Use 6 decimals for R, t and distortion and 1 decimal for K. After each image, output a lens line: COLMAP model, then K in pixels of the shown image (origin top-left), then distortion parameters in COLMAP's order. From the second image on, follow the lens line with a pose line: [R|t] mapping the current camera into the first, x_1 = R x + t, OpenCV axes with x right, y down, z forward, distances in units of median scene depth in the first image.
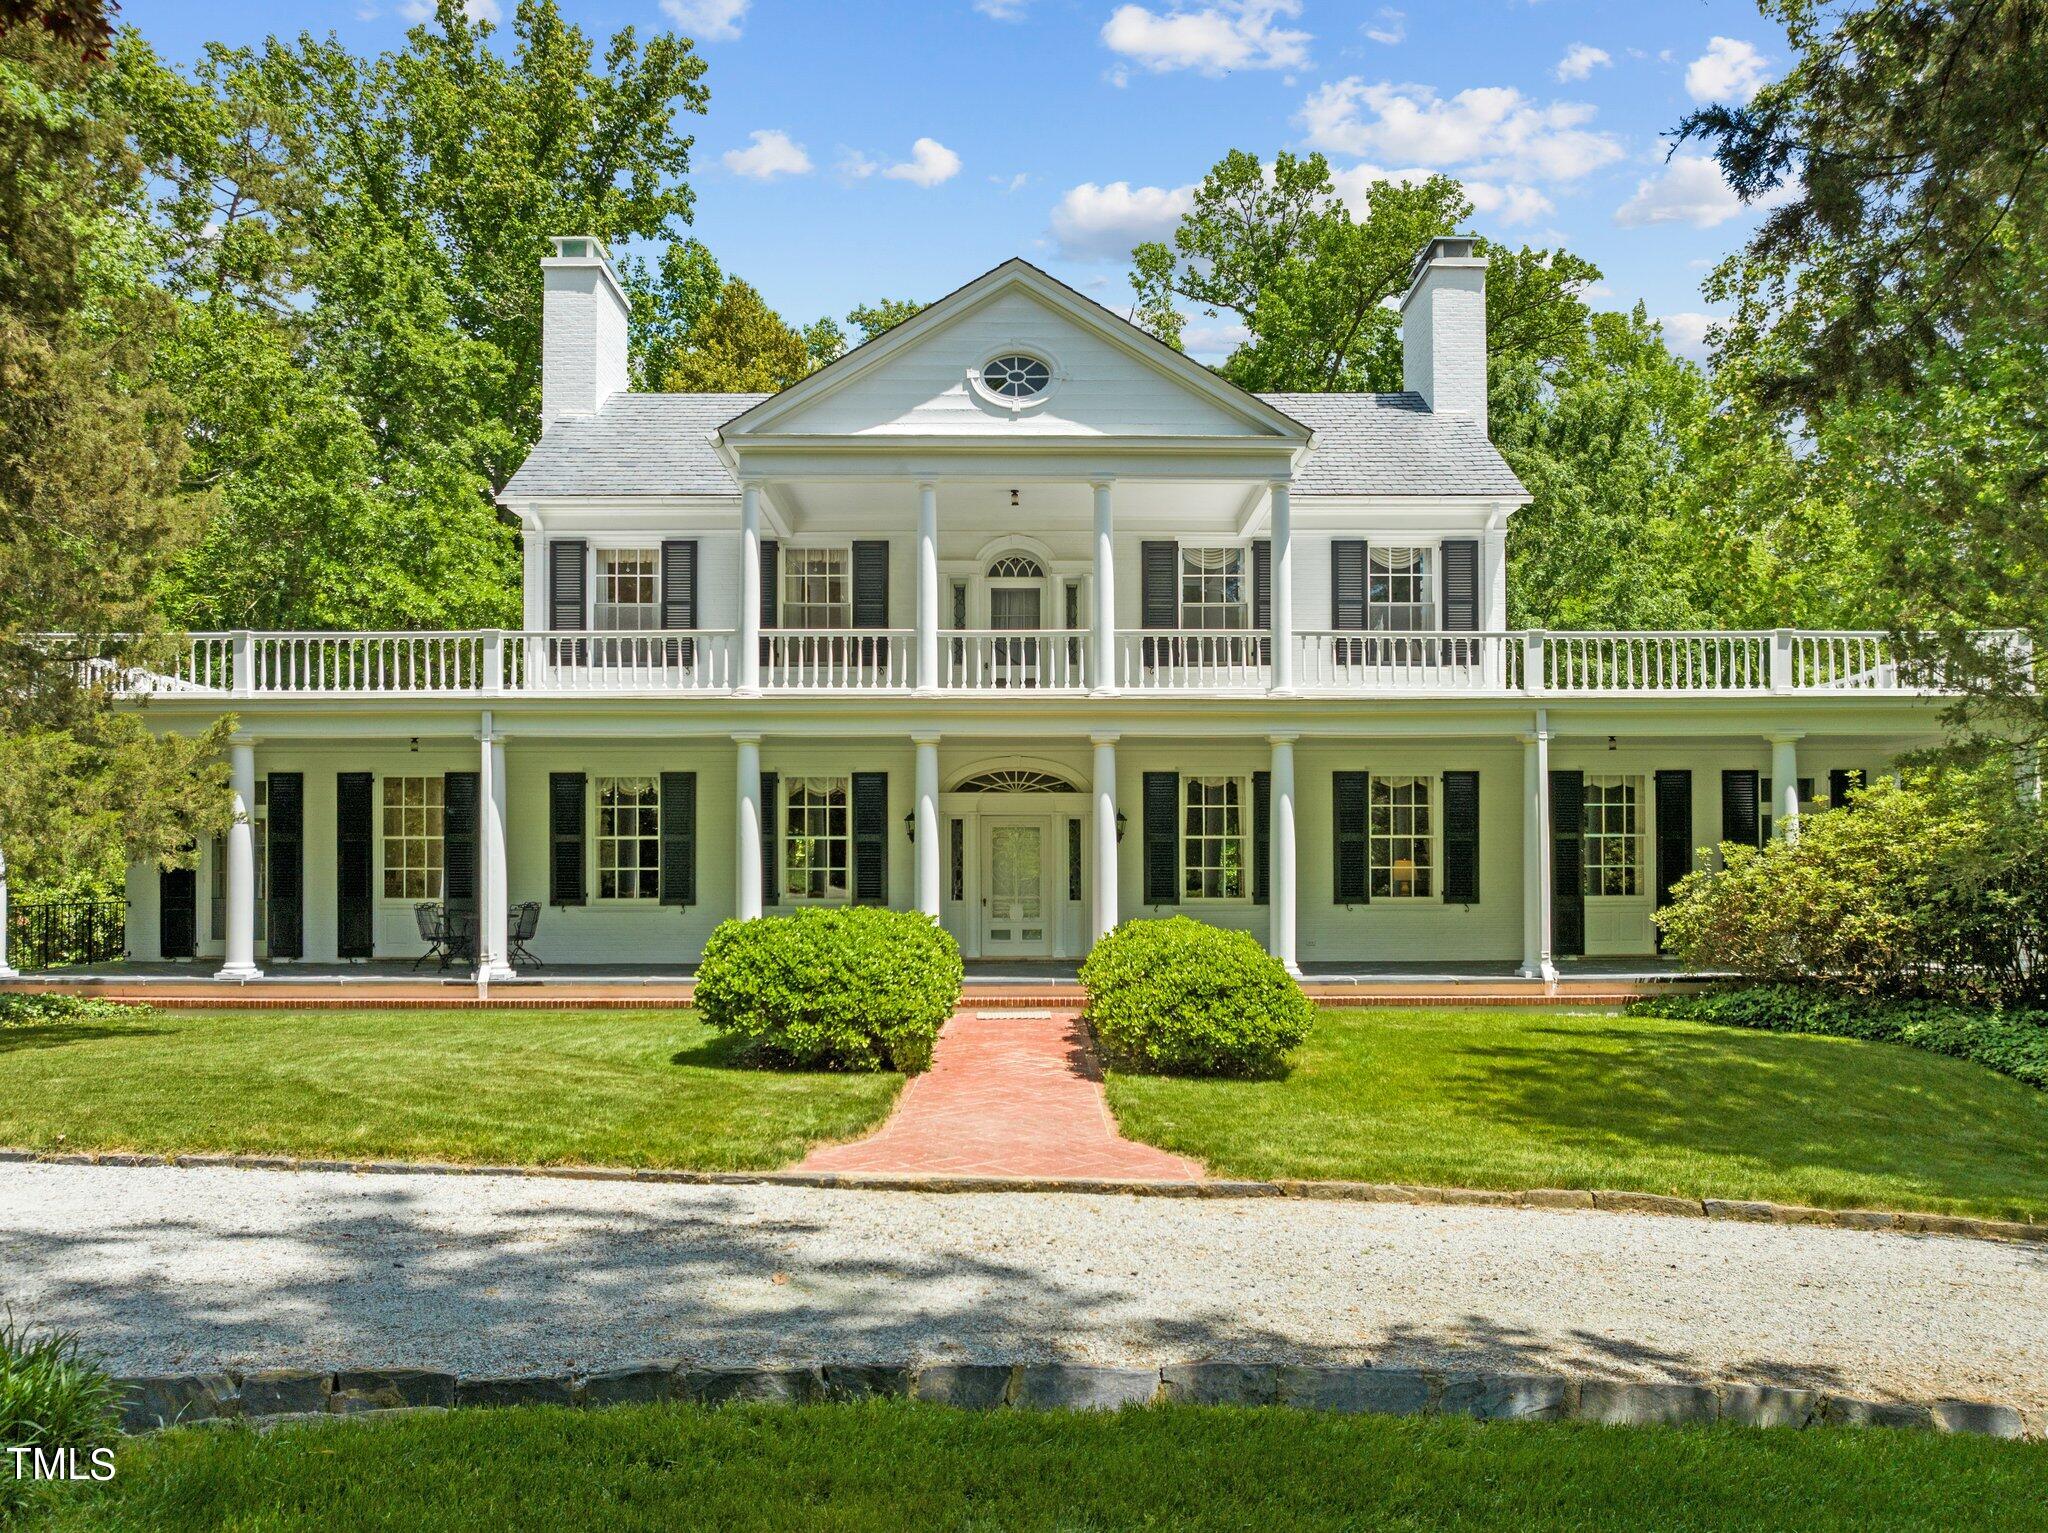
lens RADIAL K [[1396.9, 0, 1016.0], [0, 1396.9, 853.1], [0, 0, 1]] dist [-0.035746, 0.000879]
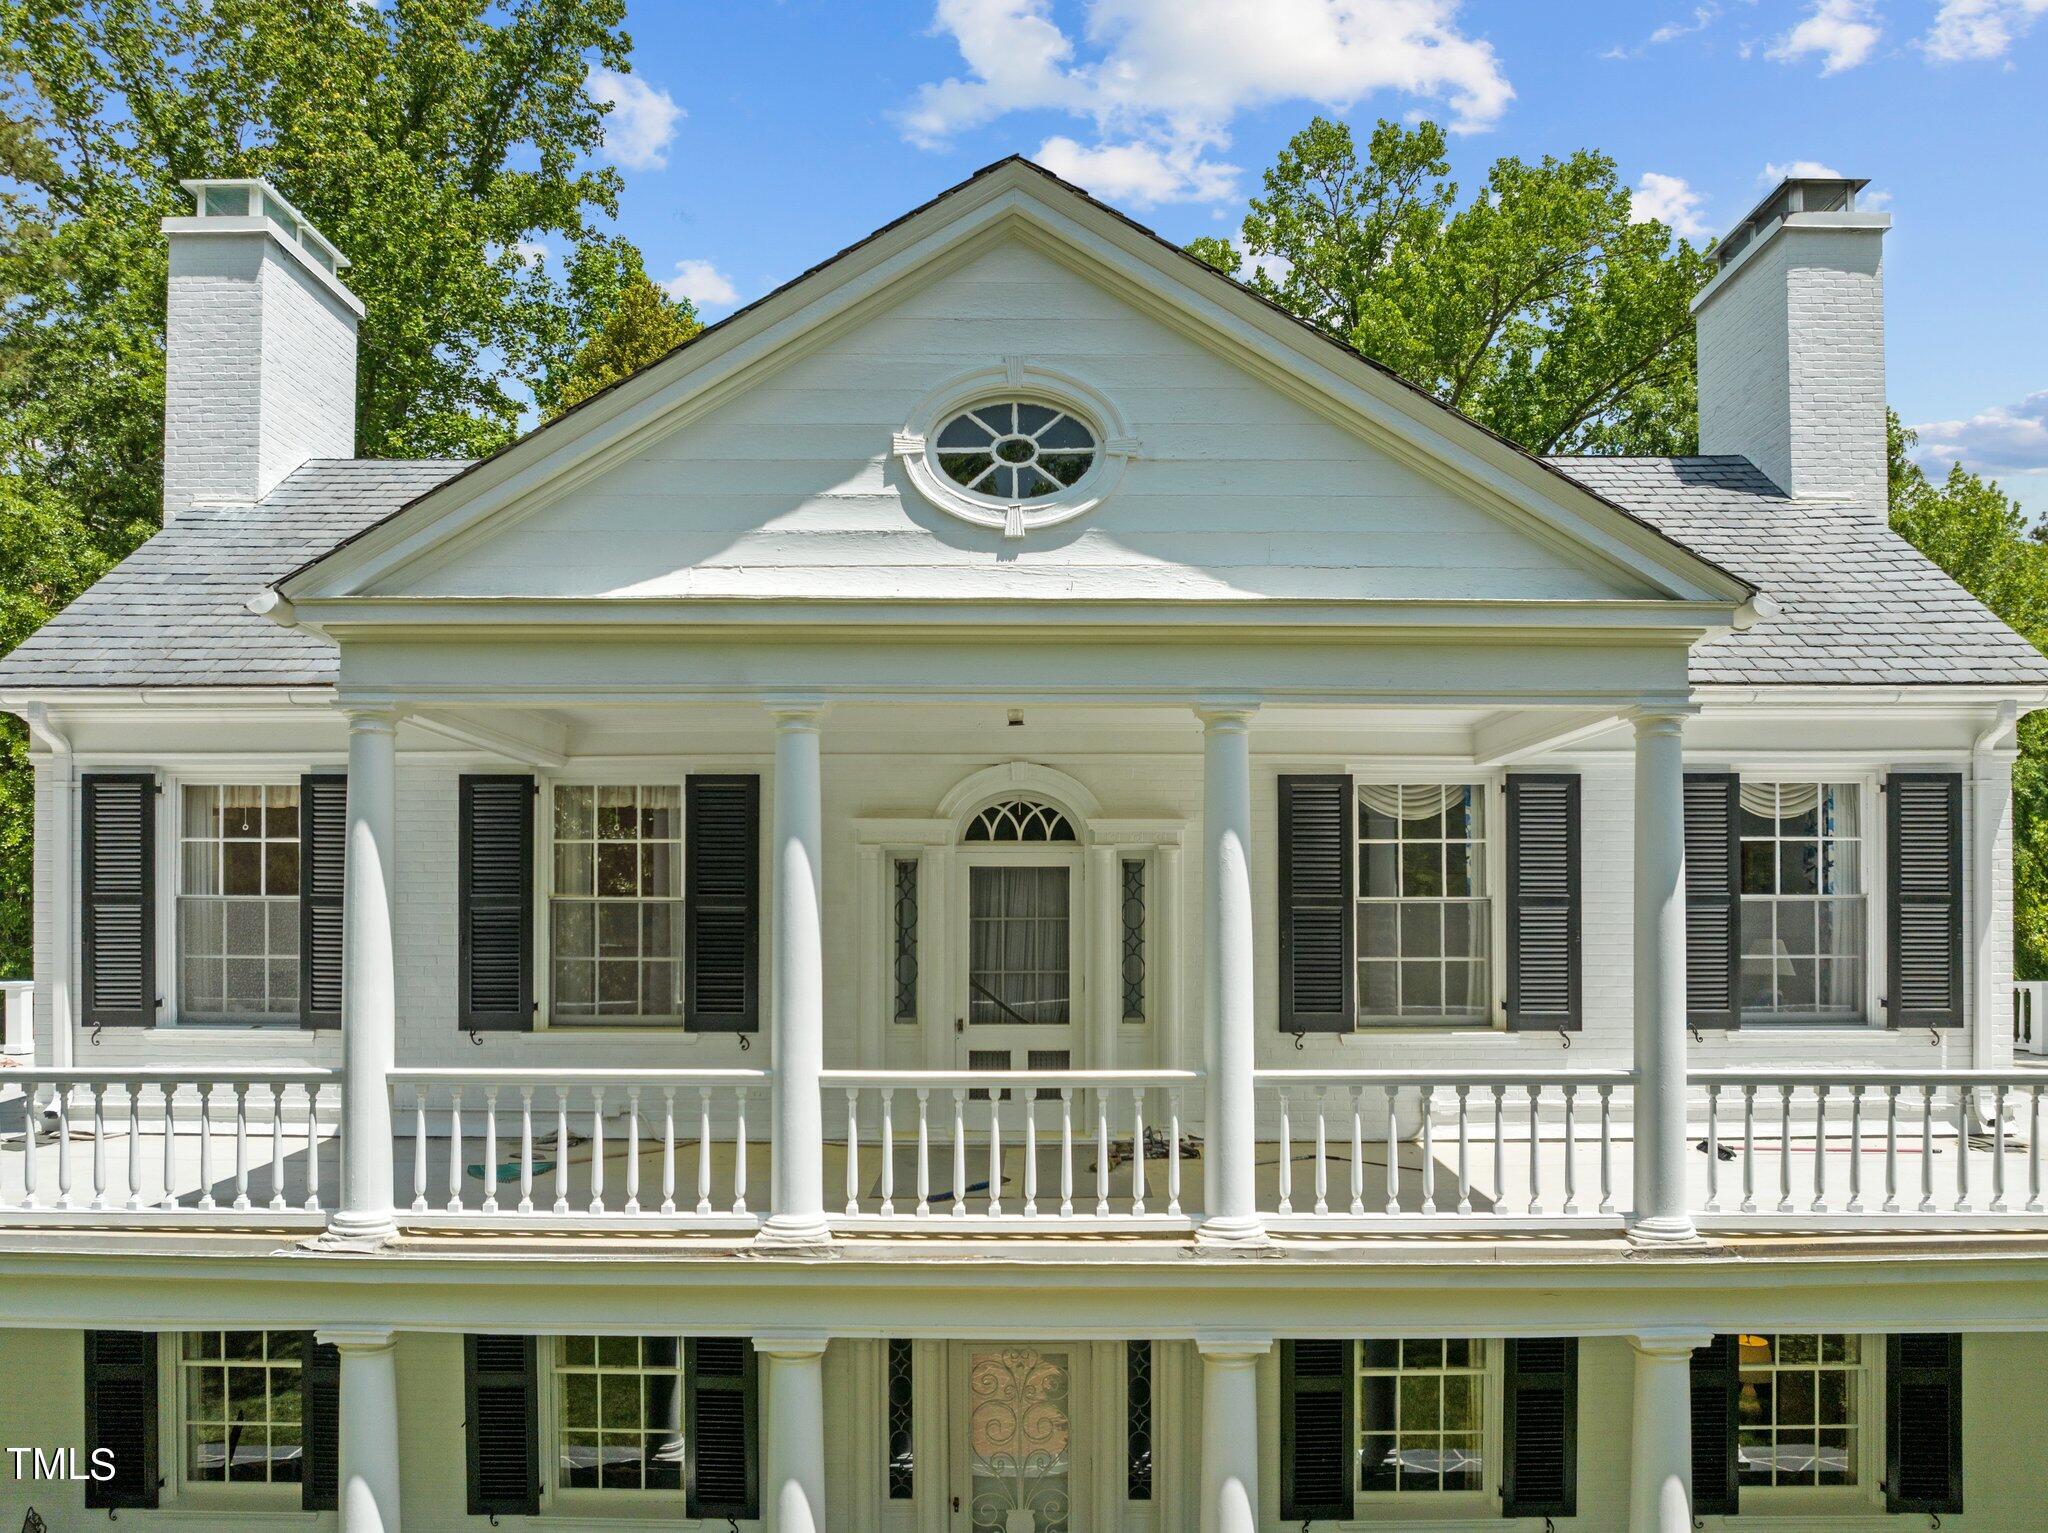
lens RADIAL K [[1460.6, 0, 1027.4], [0, 1460.6, 901.2], [0, 0, 1]] dist [-0.036643, 0.002037]
pose [[0.999965, 0.001460, -0.008226, 0.006526], [-0.001458, 0.999999, 0.000267, -0.180568], [0.008226, -0.000255, 0.999966, 0.491349]]
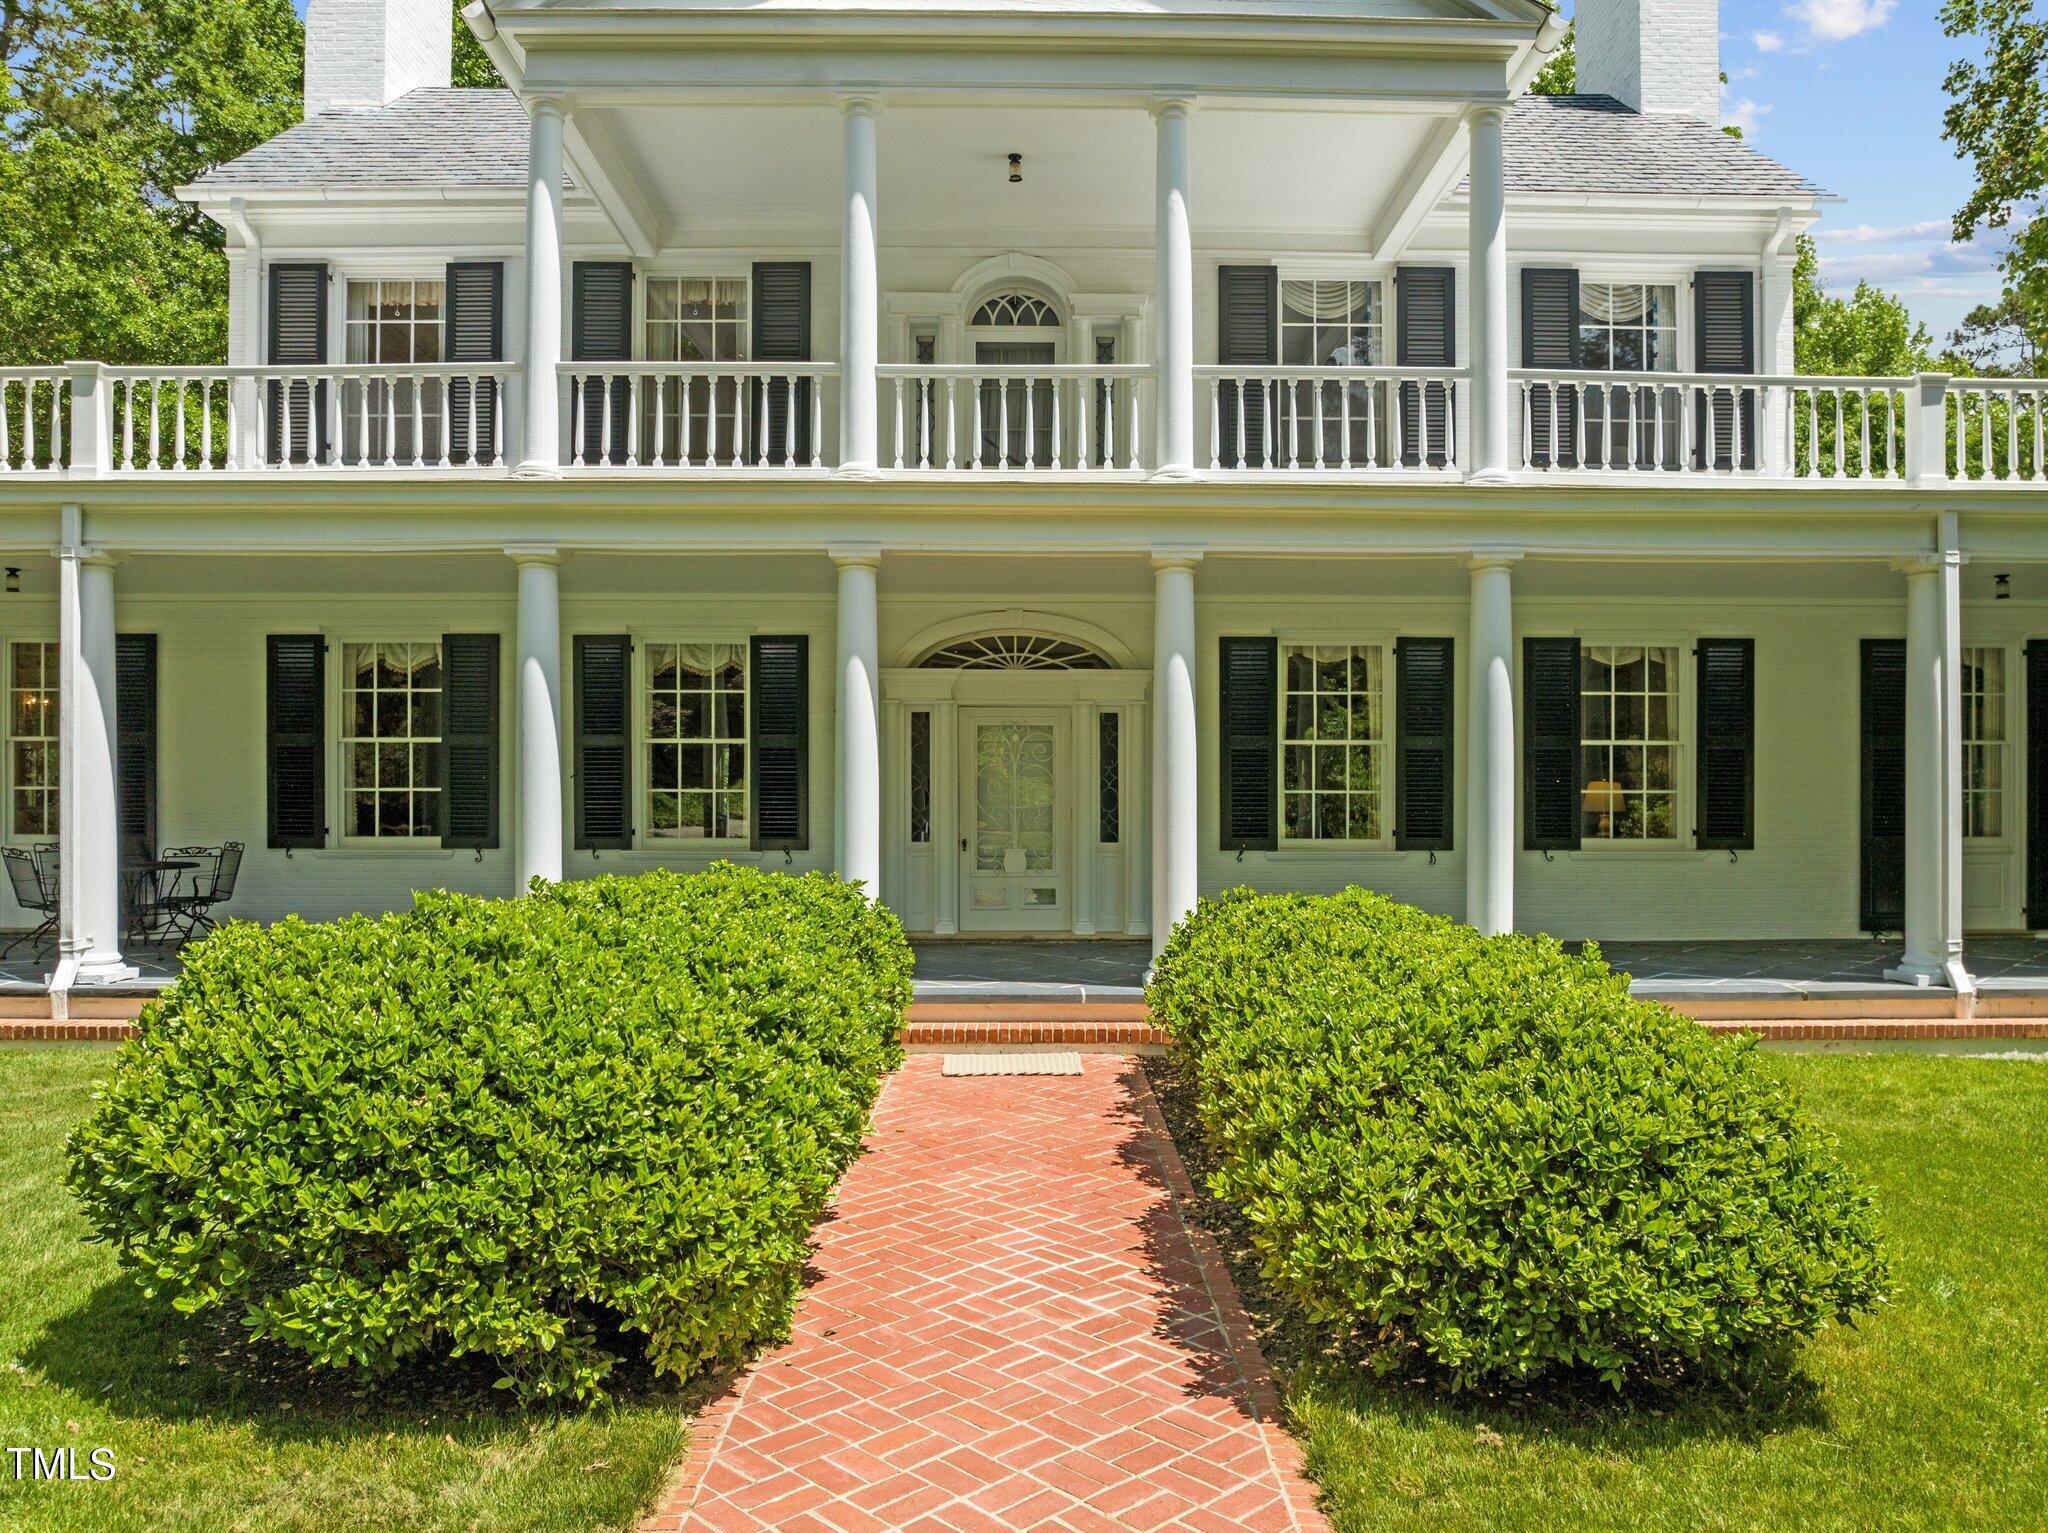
lens RADIAL K [[1425.3, 0, 1018.0], [0, 1425.3, 801.0], [0, 0, 1]] dist [-0.045608, 0.008204]
pose [[0.999976, 0.003441, 0.006038, -0.002396], [-0.003534, 0.999875, 0.015380, 0.005569], [-0.005984, -0.015401, 0.999863, 0.367769]]
